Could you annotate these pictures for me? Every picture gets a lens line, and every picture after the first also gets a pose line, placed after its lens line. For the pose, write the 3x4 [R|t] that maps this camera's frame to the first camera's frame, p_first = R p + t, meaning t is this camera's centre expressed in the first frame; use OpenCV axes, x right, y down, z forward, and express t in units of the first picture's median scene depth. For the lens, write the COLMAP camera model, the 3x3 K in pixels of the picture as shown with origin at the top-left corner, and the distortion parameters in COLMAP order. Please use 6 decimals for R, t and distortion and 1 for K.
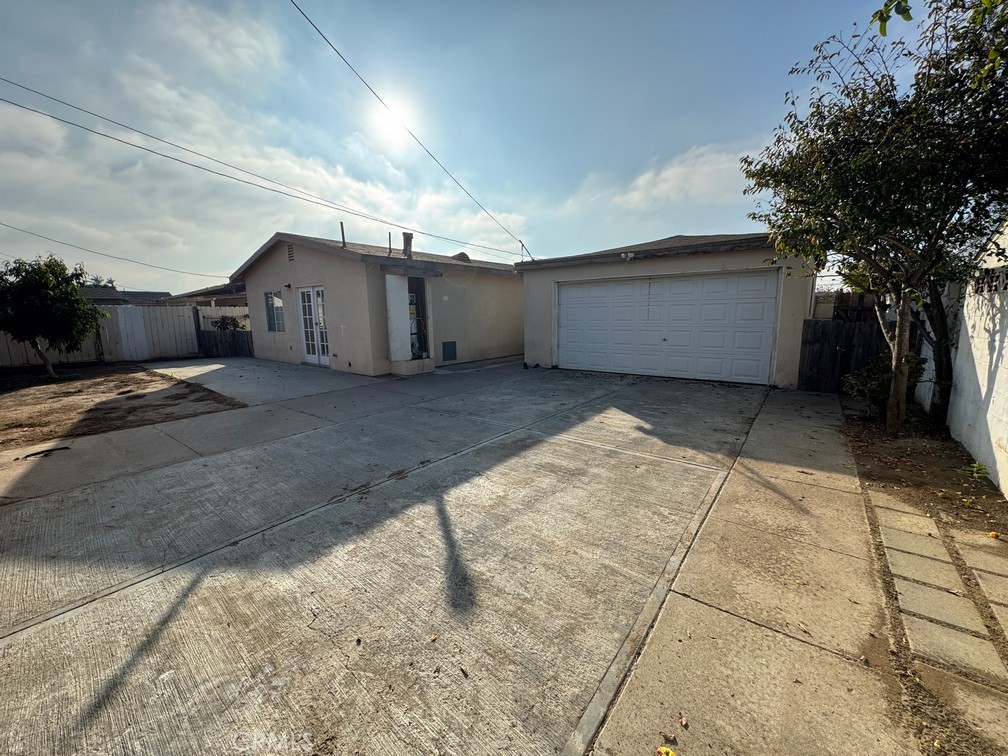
lens RADIAL K [[402.2, 0, 502.9], [0, 402.2, 378.4], [0, 0, 1]] dist [-0.000093, 0.000010]
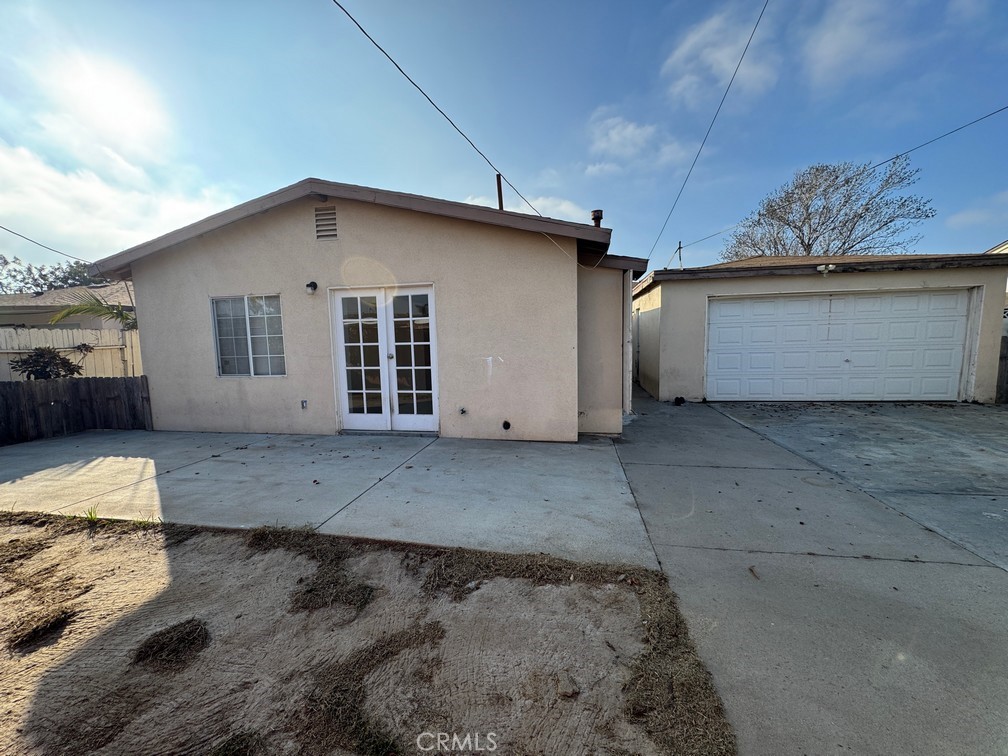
lens RADIAL K [[397.3, 0, 504.0], [0, 397.3, 378.0], [0, 0, 1]] dist [-0.002890, -0.000490]
pose [[0.880374, -0.056305, 0.470927, -0.683992], [0.088122, 0.995058, -0.045769, -0.080453], [-0.466022, 0.081793, 0.880984, 0.540053]]
